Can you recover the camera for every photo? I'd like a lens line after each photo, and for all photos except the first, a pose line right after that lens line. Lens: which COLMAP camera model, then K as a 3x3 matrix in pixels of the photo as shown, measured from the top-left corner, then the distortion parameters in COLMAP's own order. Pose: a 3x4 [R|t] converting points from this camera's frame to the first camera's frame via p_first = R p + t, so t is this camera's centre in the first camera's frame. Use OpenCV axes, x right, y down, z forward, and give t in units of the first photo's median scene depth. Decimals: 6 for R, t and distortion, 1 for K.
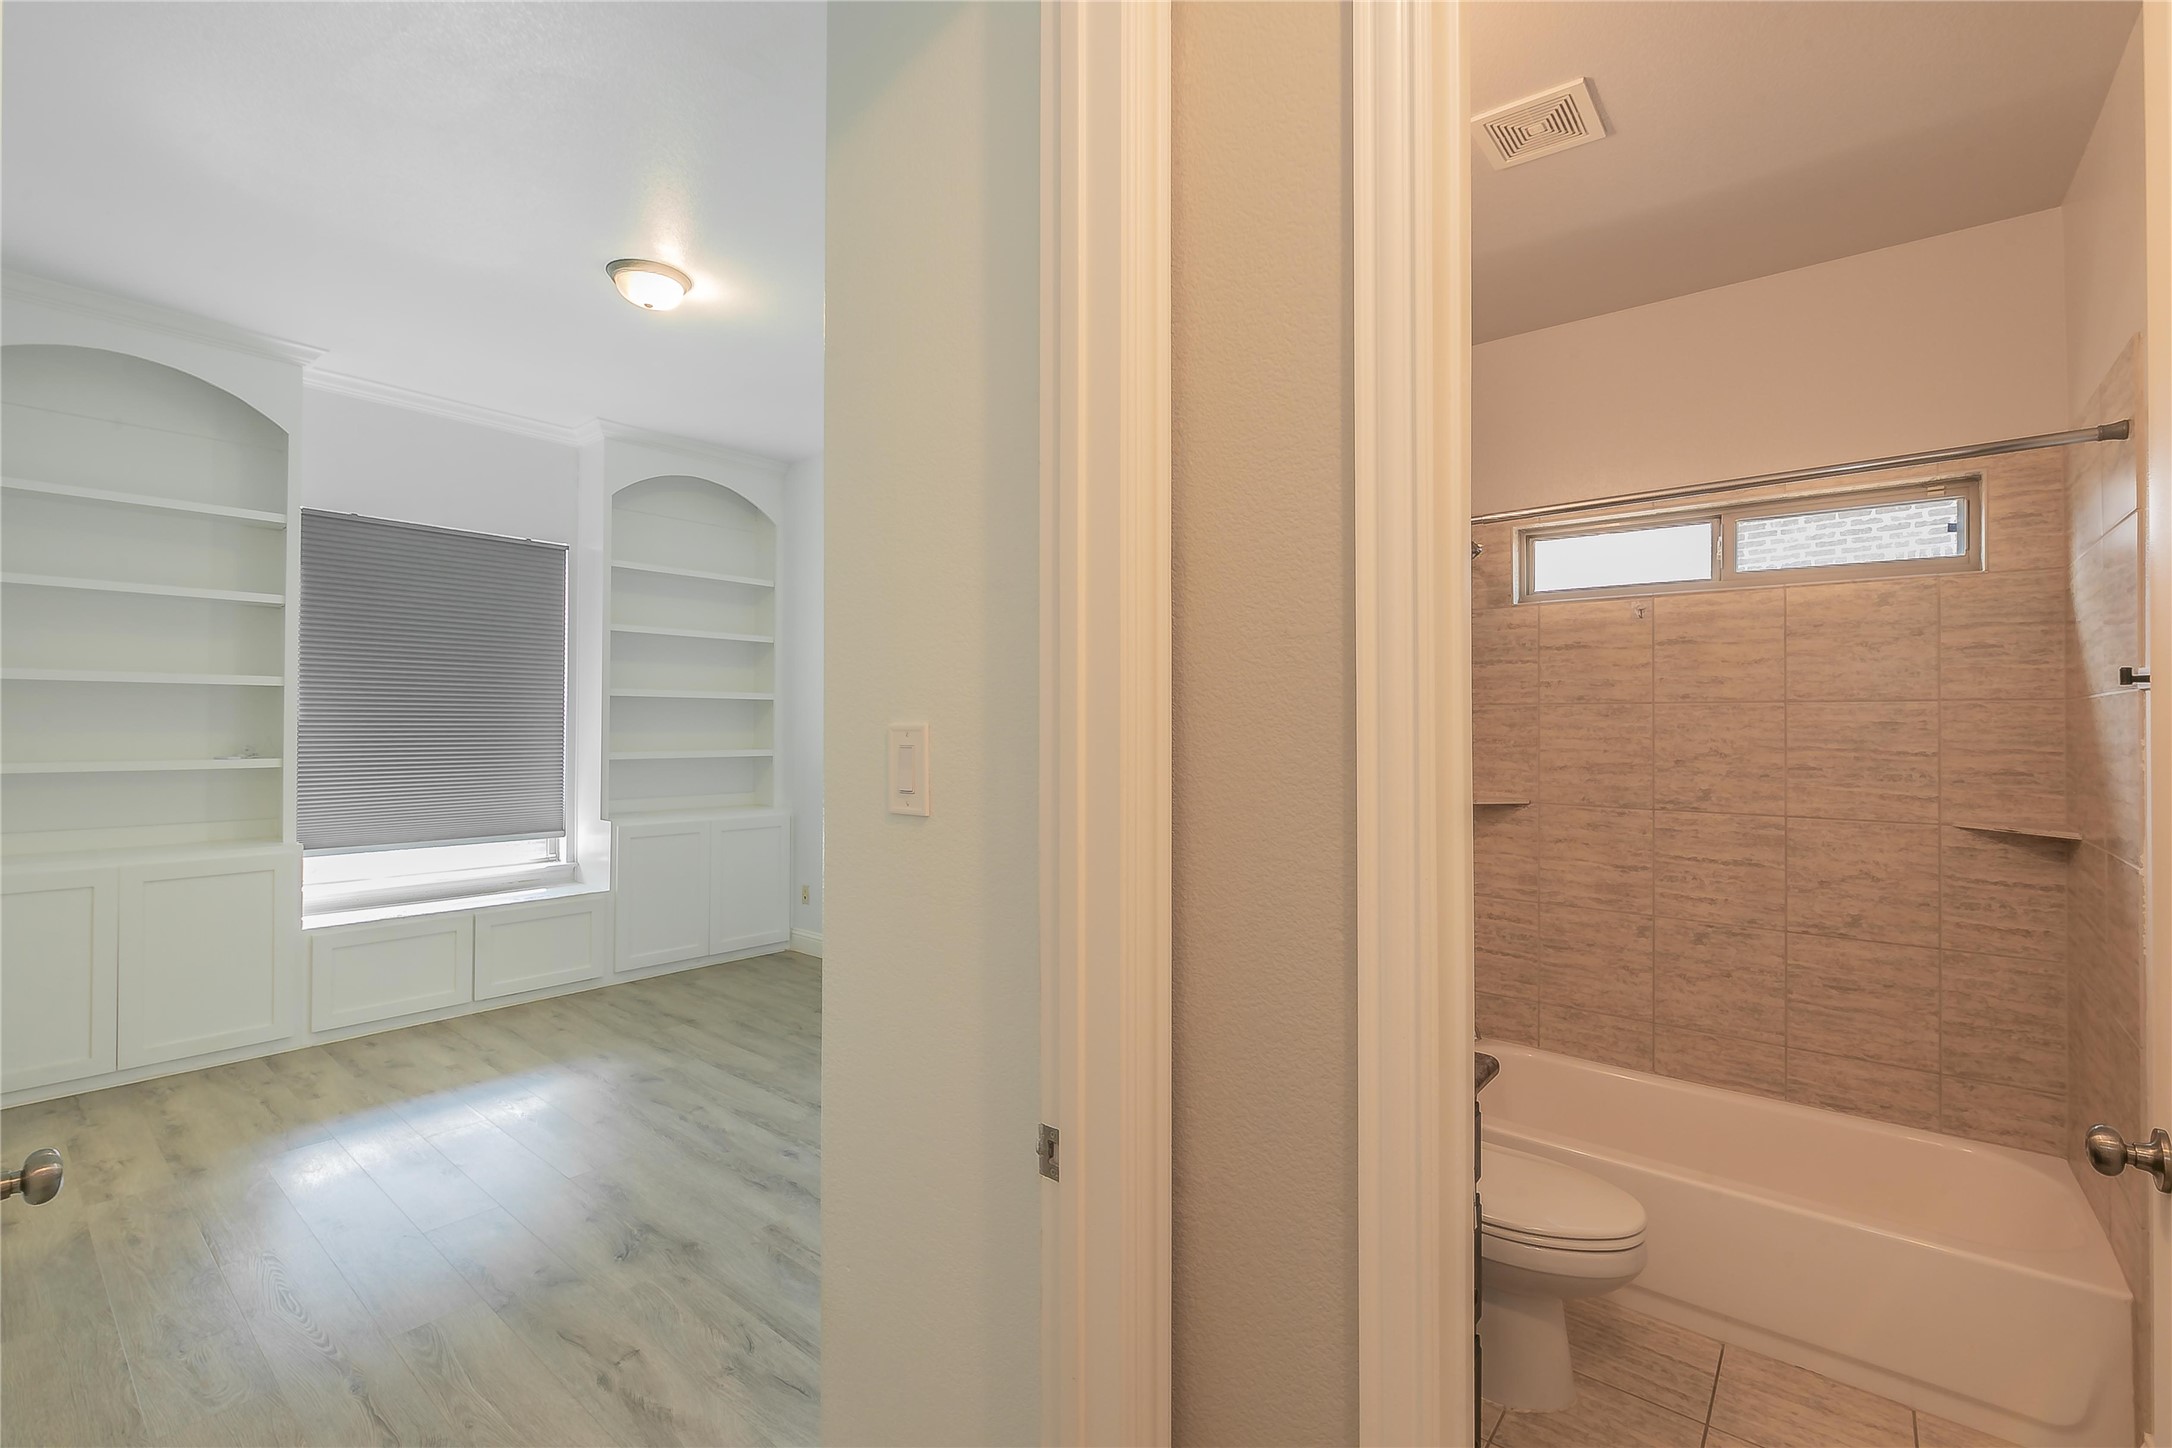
lens RADIAL K [[943.2, 0, 1086.8], [0, 943.2, 711.6], [0, 0, 1]] dist [0.000576, 0.000220]
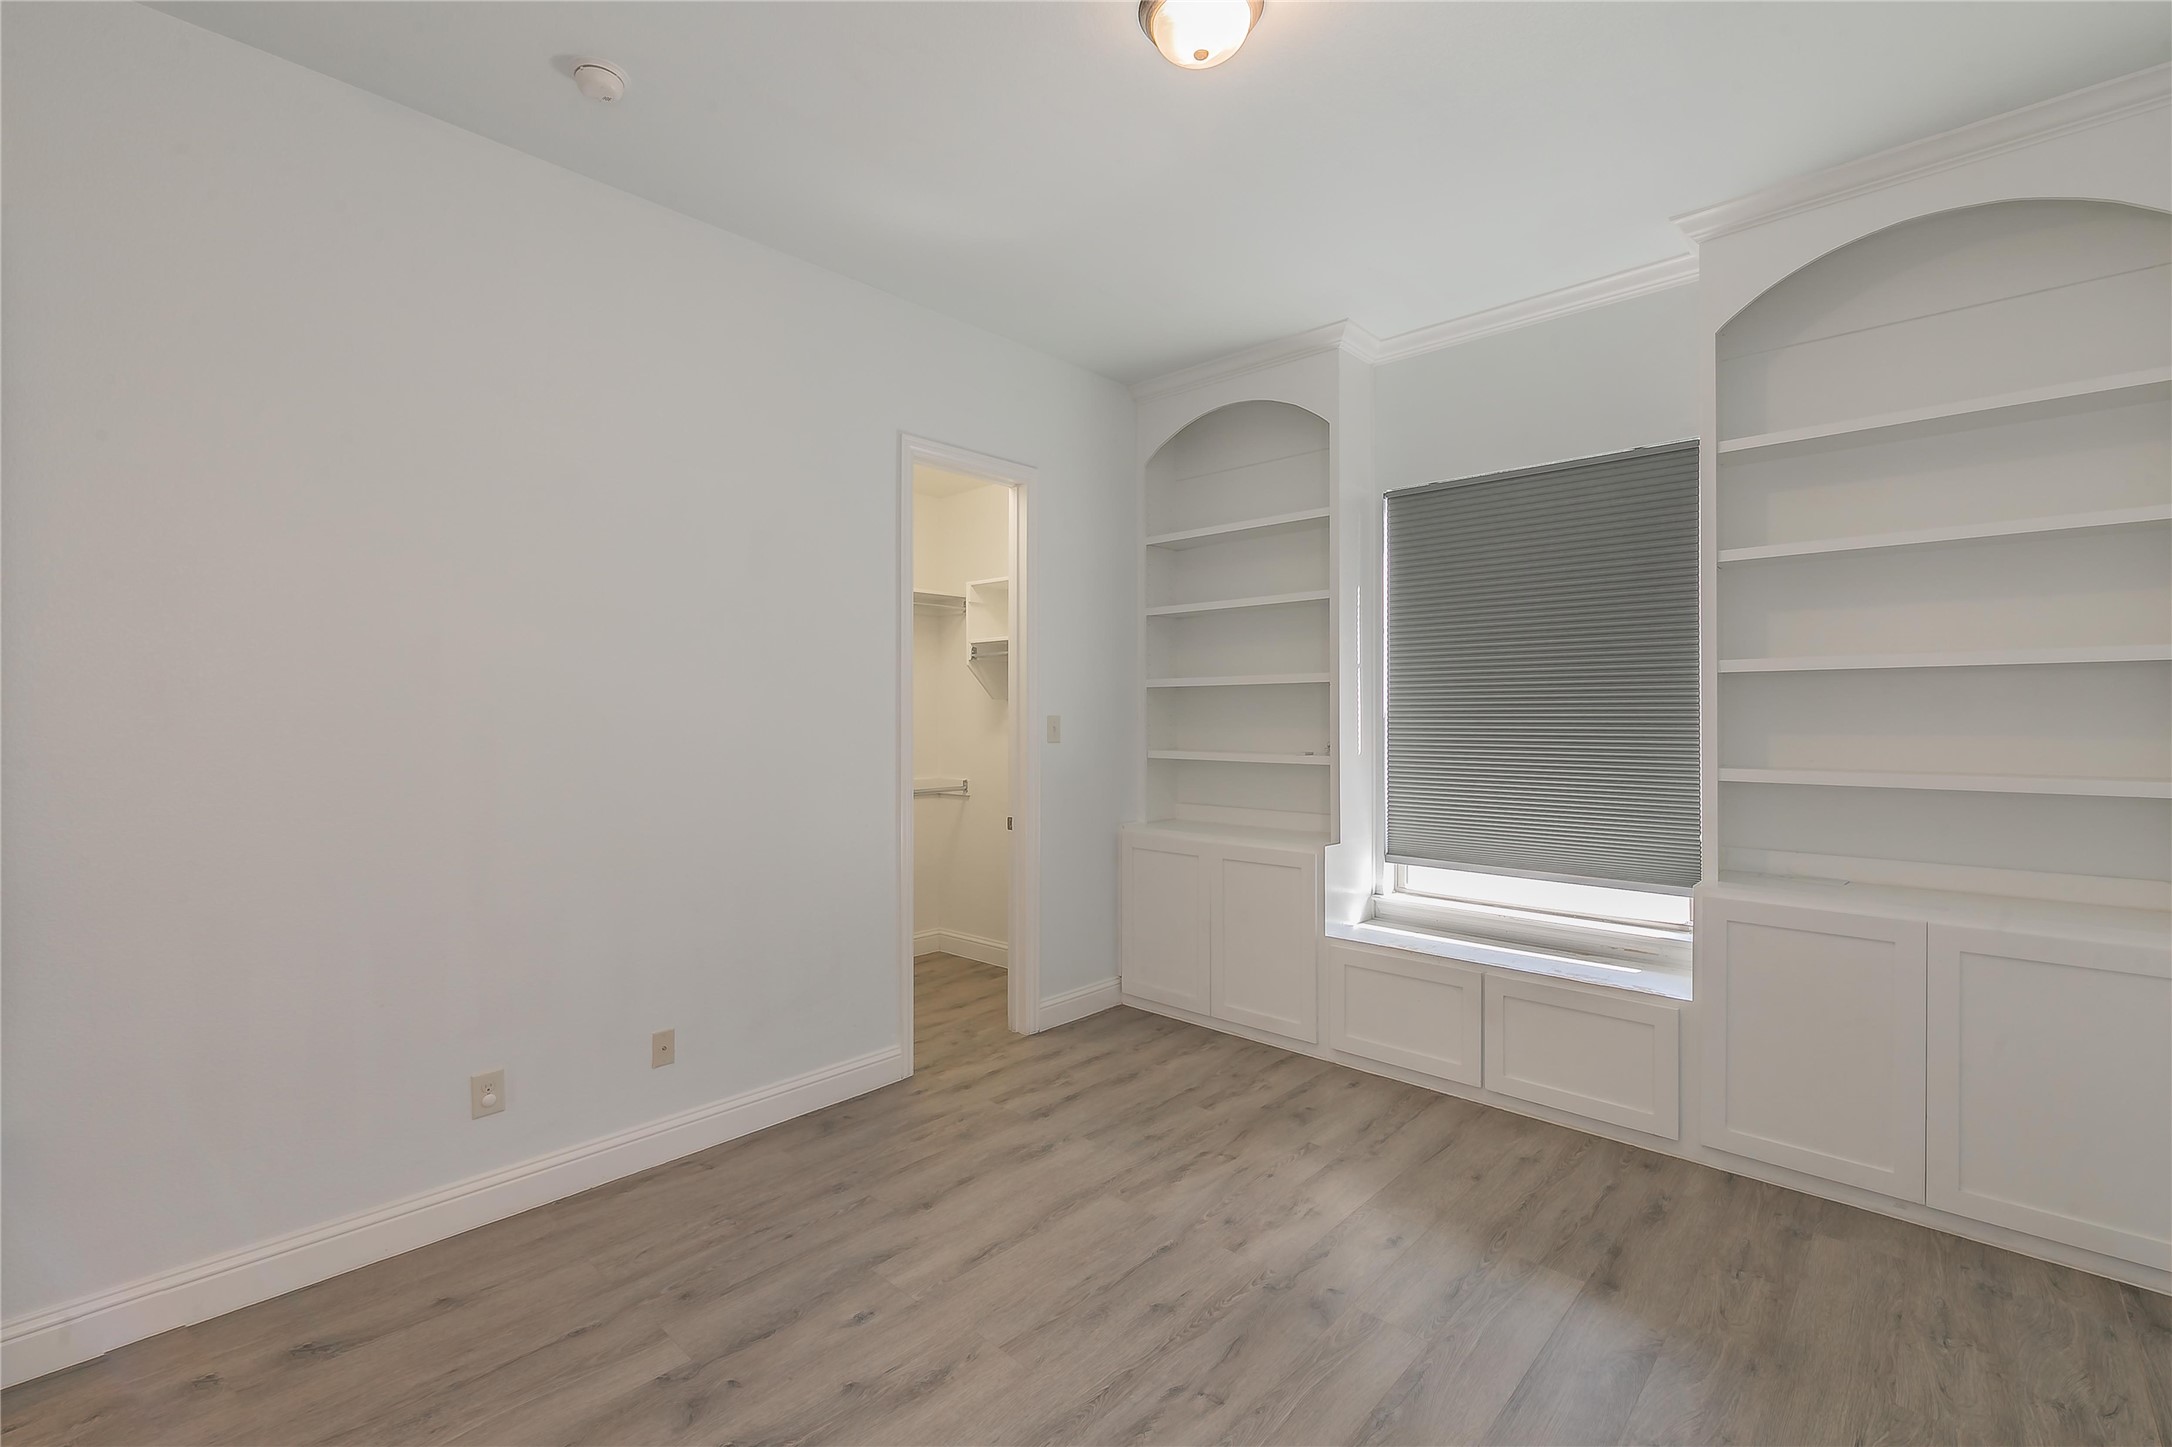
lens RADIAL K [[935.4, 0, 1070.2], [0, 935.4, 713.3], [0, 0, 1]] dist [-0.000471, -0.000197]
pose [[-0.062696, -0.009903, -0.997984, 0.162267], [0.014582, 0.999835, -0.010838, 0.014338], [0.997926, -0.015232, -0.062541, 0.985219]]
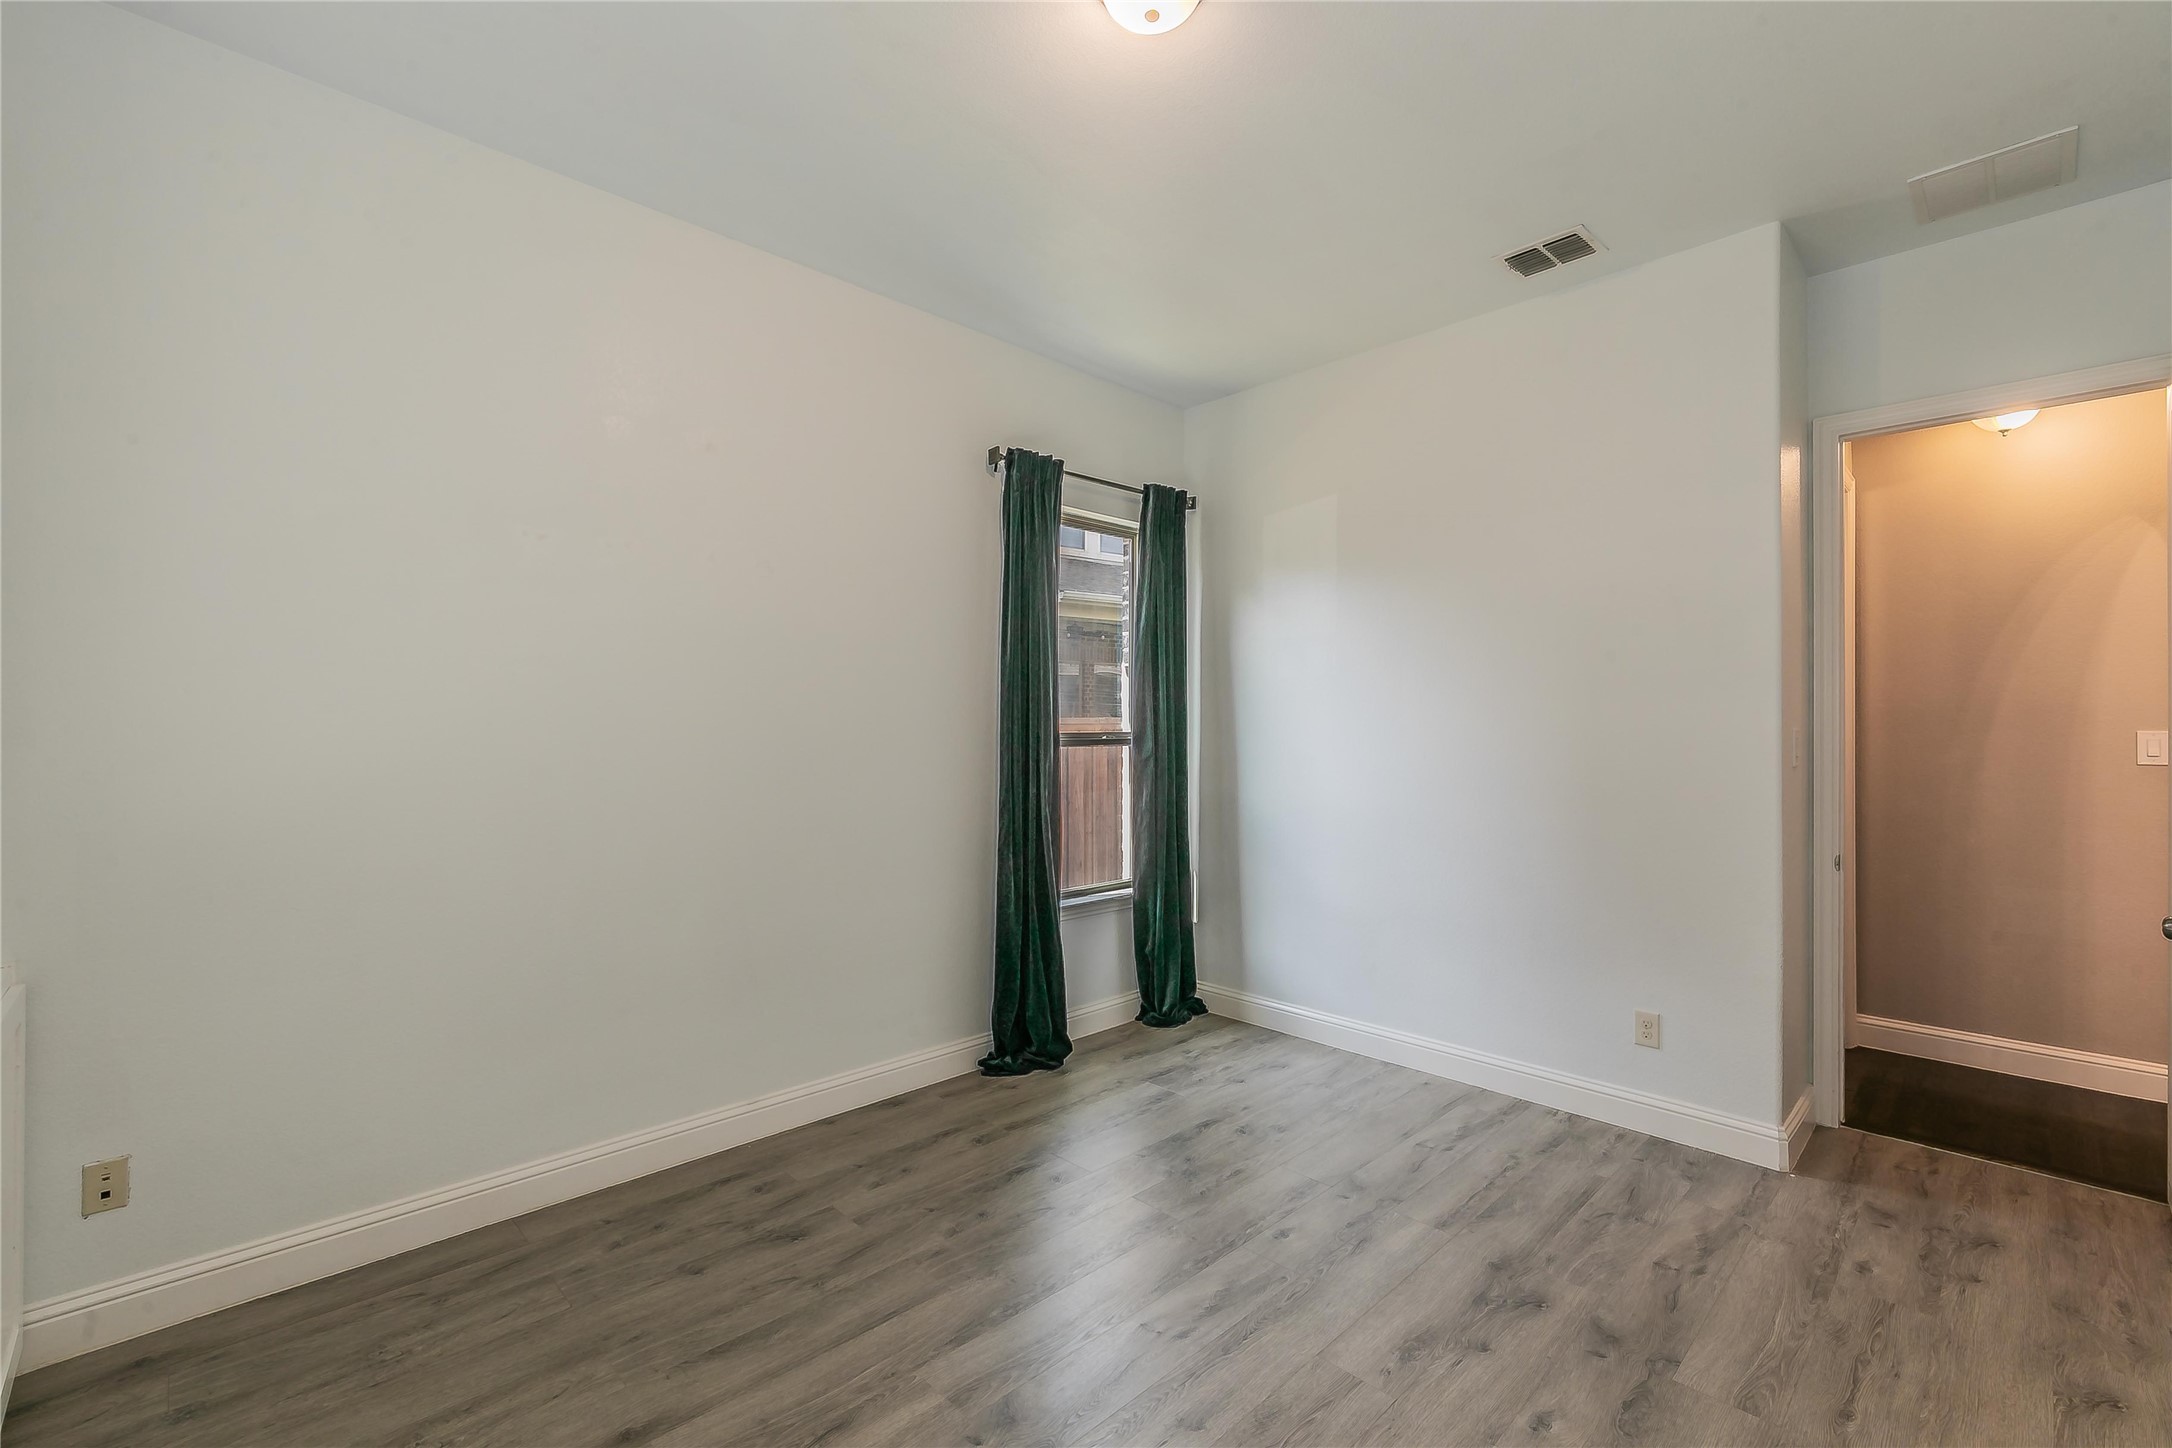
lens RADIAL K [[943.2, 0, 1086.8], [0, 943.2, 711.6], [0, 0, 1]] dist [0.000576, 0.000220]
pose [[0.096530, 0.011725, 0.995261, -1.094156], [-0.018297, 0.999783, -0.010004, 0.009025], [-0.995162, -0.017244, 0.096724, 1.017742]]
